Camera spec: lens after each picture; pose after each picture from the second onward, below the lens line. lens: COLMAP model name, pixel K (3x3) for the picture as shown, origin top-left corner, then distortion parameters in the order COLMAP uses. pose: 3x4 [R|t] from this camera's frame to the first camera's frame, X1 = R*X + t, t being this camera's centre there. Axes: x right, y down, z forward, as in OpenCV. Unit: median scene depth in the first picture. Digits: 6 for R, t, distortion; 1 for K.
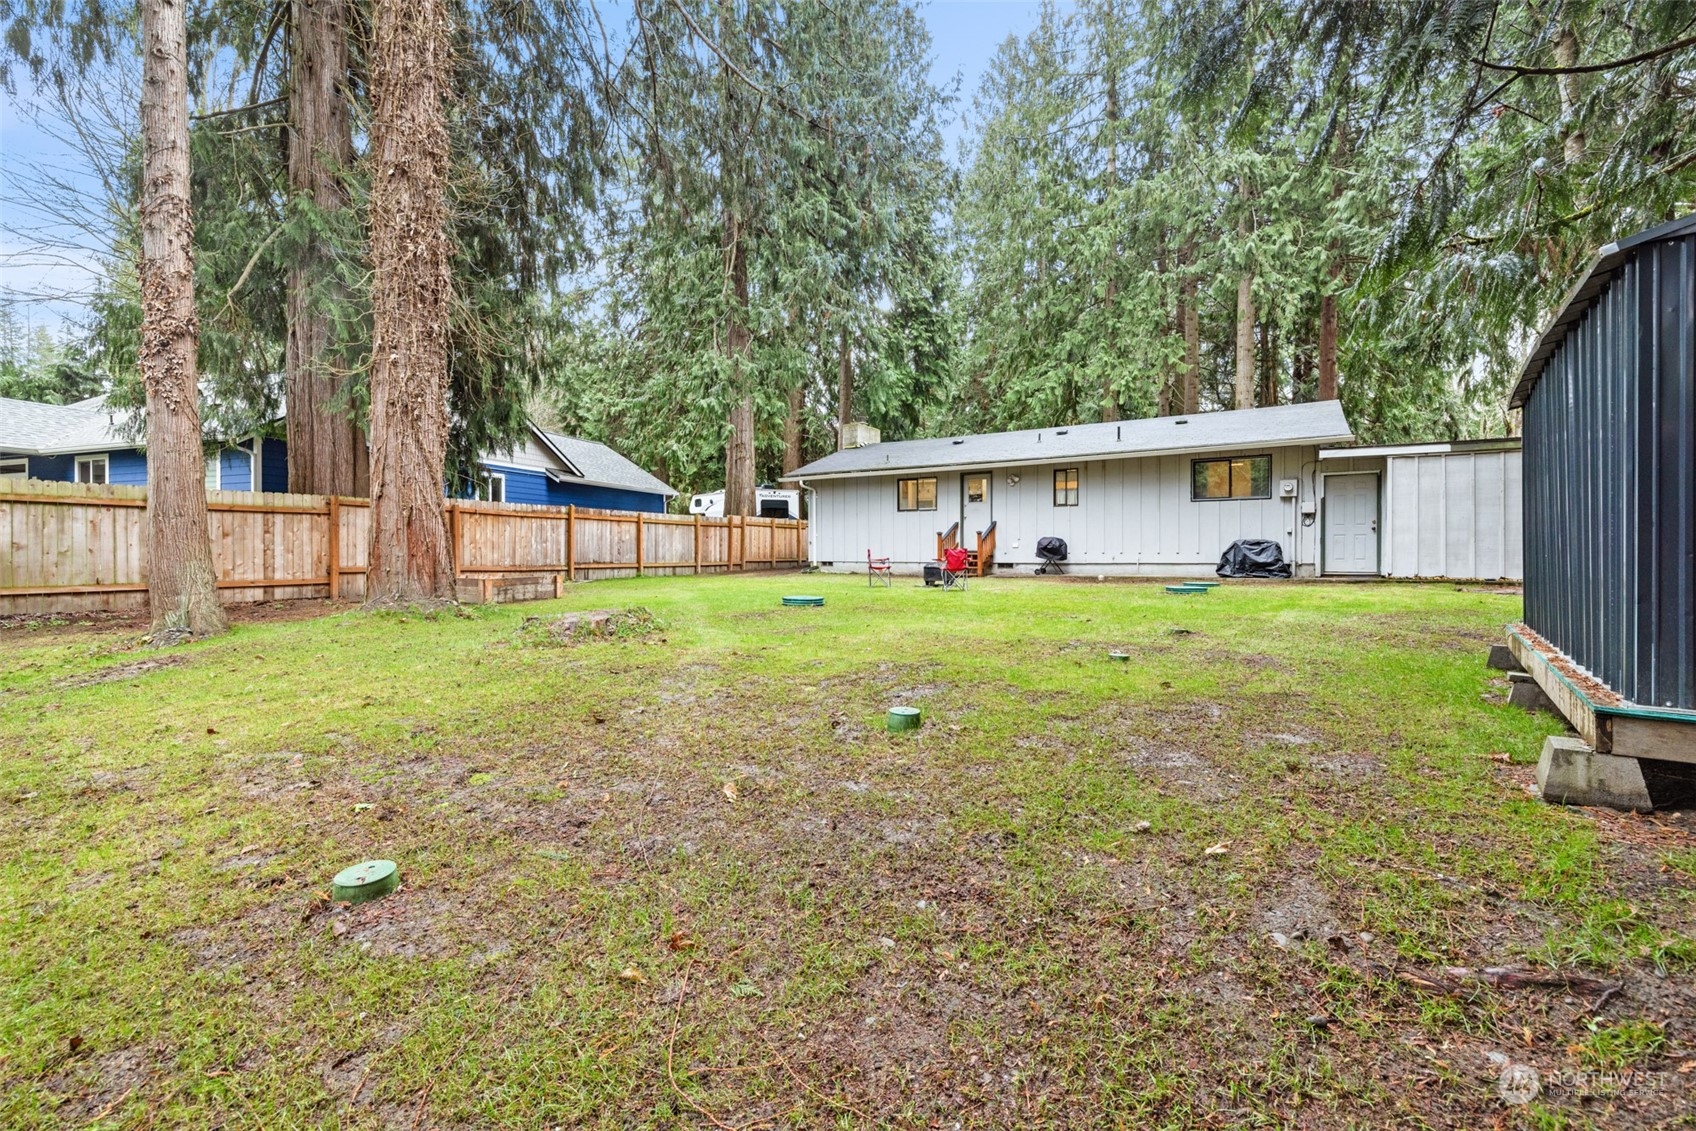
lens RADIAL K [[727.4, 0, 841.1], [0, 727.4, 554.1], [0, 0, 1]] dist [0.001104, 0.006427]
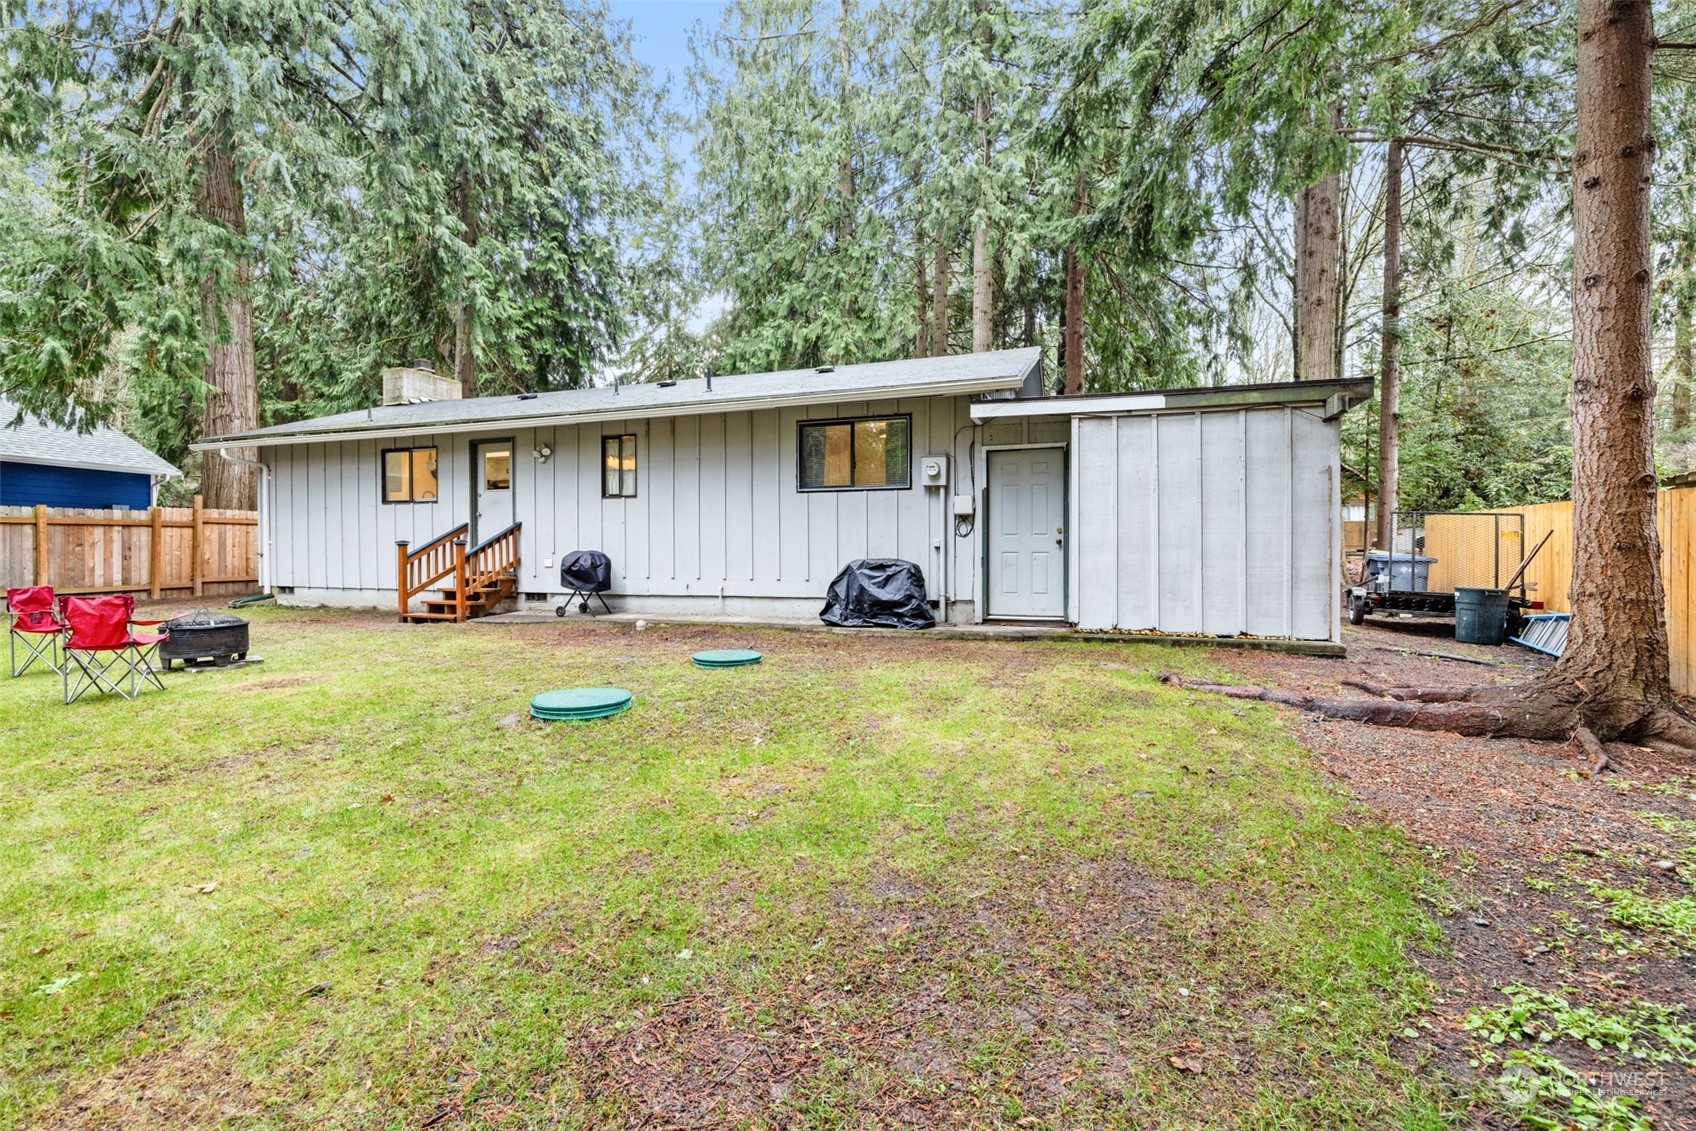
lens RADIAL K [[723.6, 0, 840.5], [0, 723.6, 548.0], [0, 0, 1]] dist [0.001626, 0.000267]
pose [[0.975625, -0.000922, 0.219441, 0.367593], [0.000921, 1.000000, 0.000107, -0.025911], [-0.219441, 0.000098, 0.975626, 0.401410]]
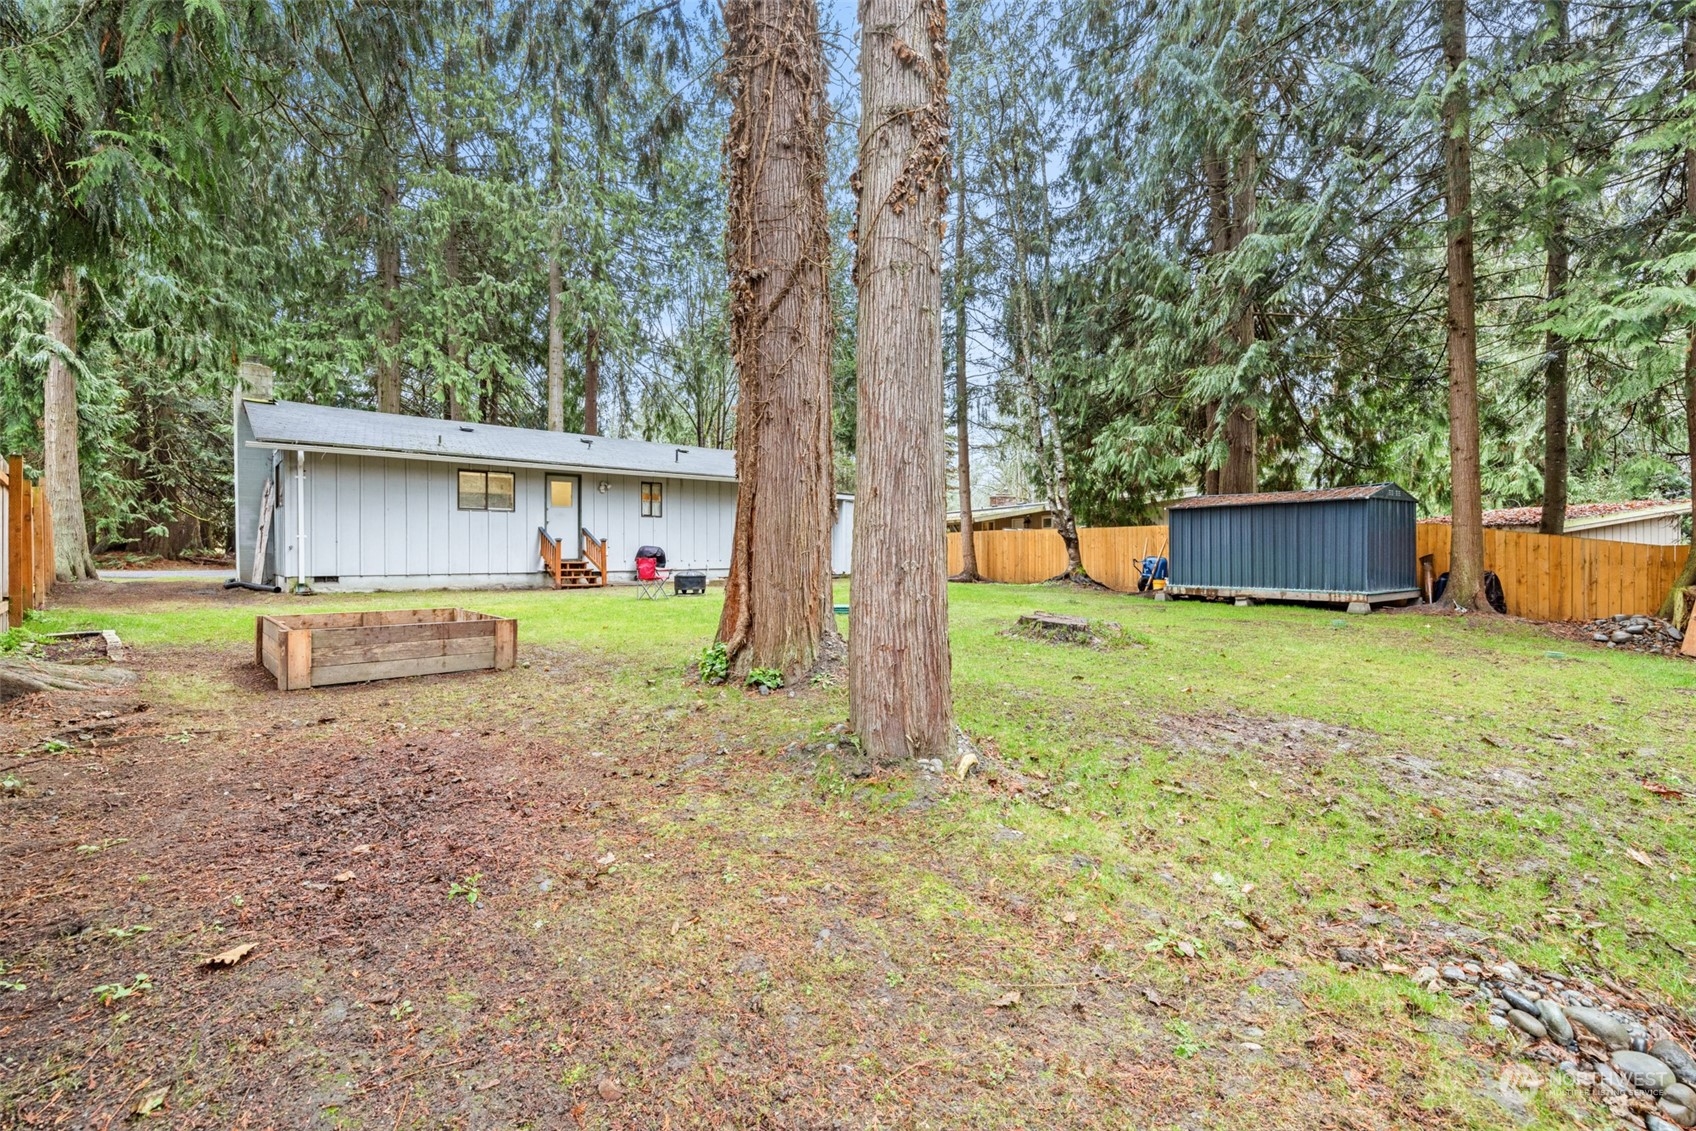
lens RADIAL K [[729.4, 0, 844.6], [0, 729.4, 556.7], [0, 0, 1]] dist [0.002411, -0.000213]
pose [[0.274418, 0.001509, 0.961609, -0.668556], [0.008729, 0.999954, -0.004060, -0.000646], [-0.961571, 0.009508, 0.274392, 0.448010]]
